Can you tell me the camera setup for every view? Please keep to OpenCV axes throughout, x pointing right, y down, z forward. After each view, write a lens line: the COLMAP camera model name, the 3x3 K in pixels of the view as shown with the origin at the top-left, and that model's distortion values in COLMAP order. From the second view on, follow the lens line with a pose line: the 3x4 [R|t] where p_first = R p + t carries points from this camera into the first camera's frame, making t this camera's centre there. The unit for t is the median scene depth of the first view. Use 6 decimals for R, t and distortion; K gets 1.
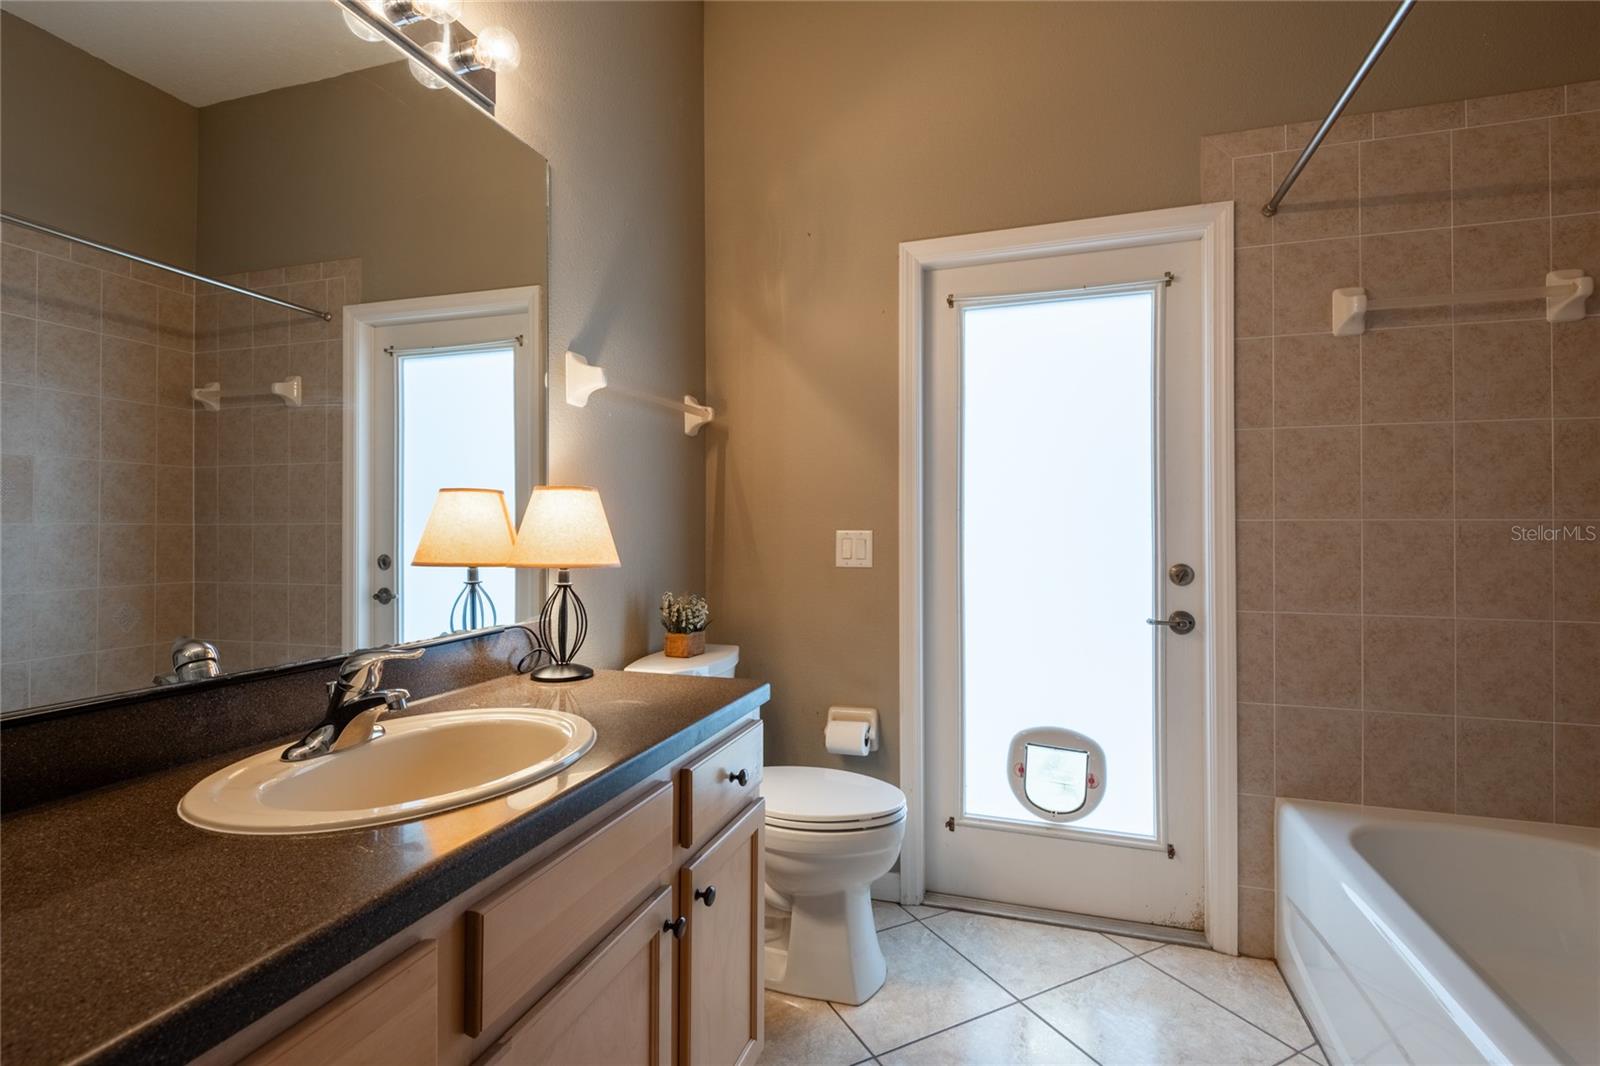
lens RADIAL K [[741.9, 0, 821.6], [0, 741.9, 528.4], [0, 0, 1]] dist [0.011328, -0.006790]
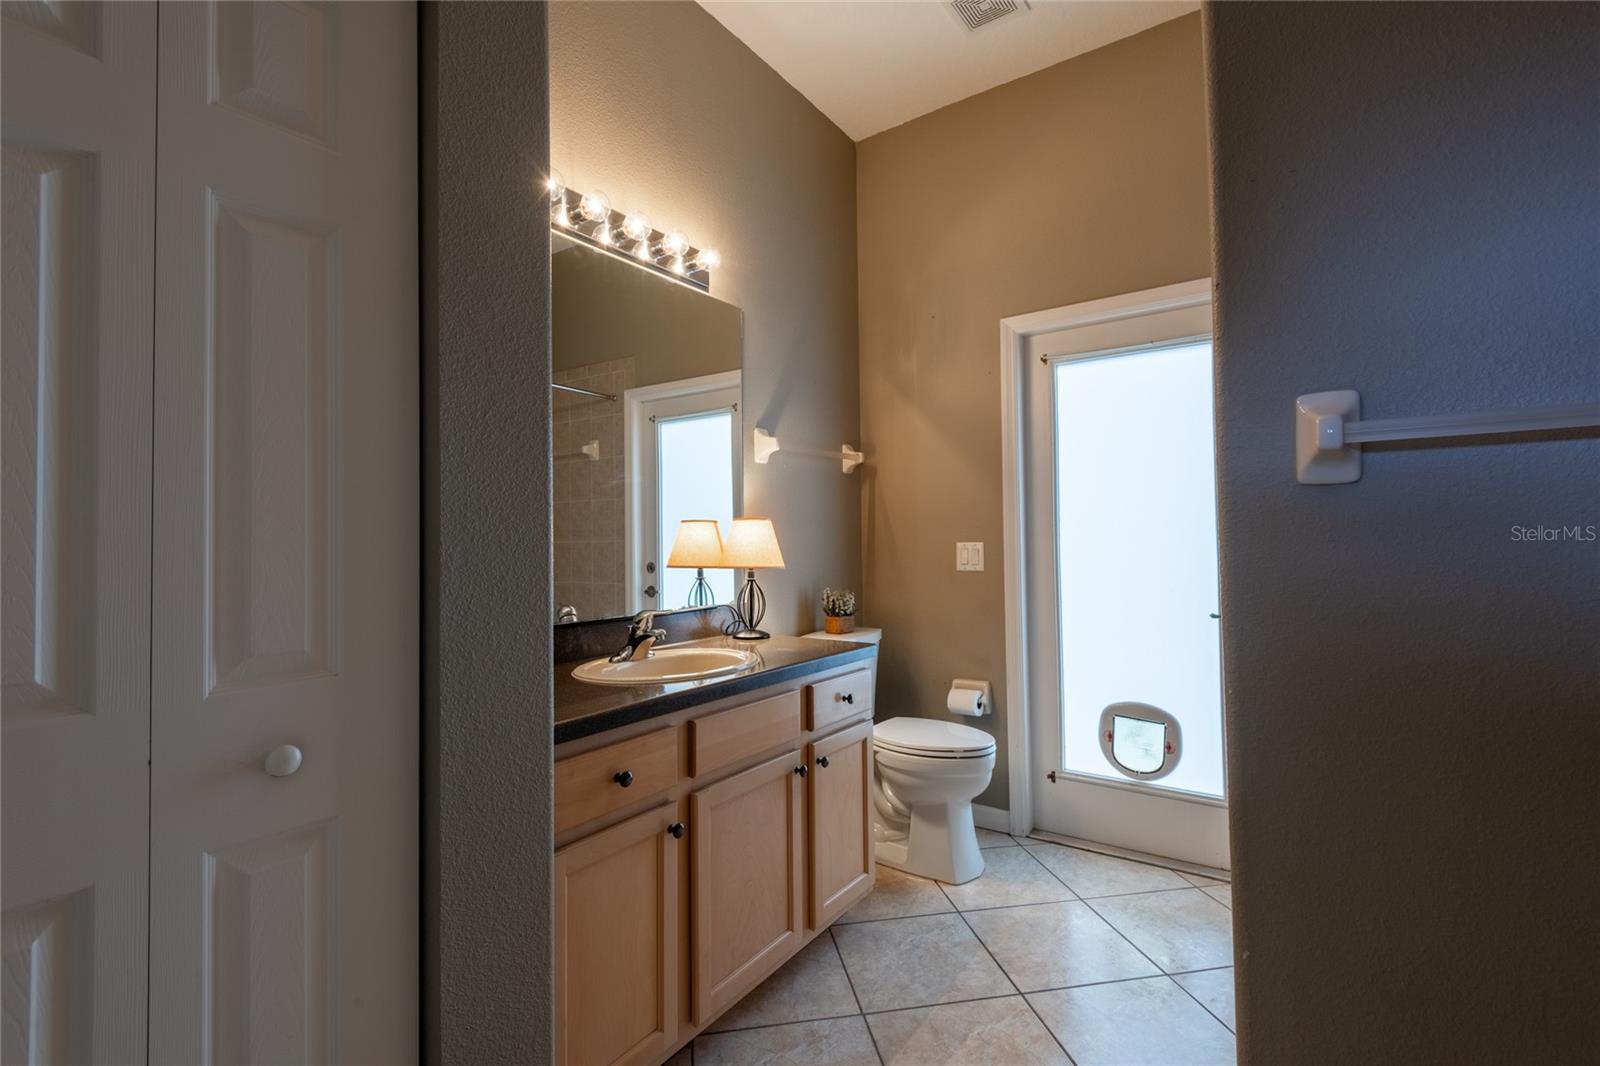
lens RADIAL K [[741.9, 0, 800.1], [0, 741.9, 533.9], [0, 0, 1]] dist [0.011328, -0.006790]
pose [[0.946370, -0.015130, -0.322731, 0.206111], [0.012795, 0.999874, -0.009356, -0.004411], [0.322832, 0.004724, 0.946444, -0.364768]]
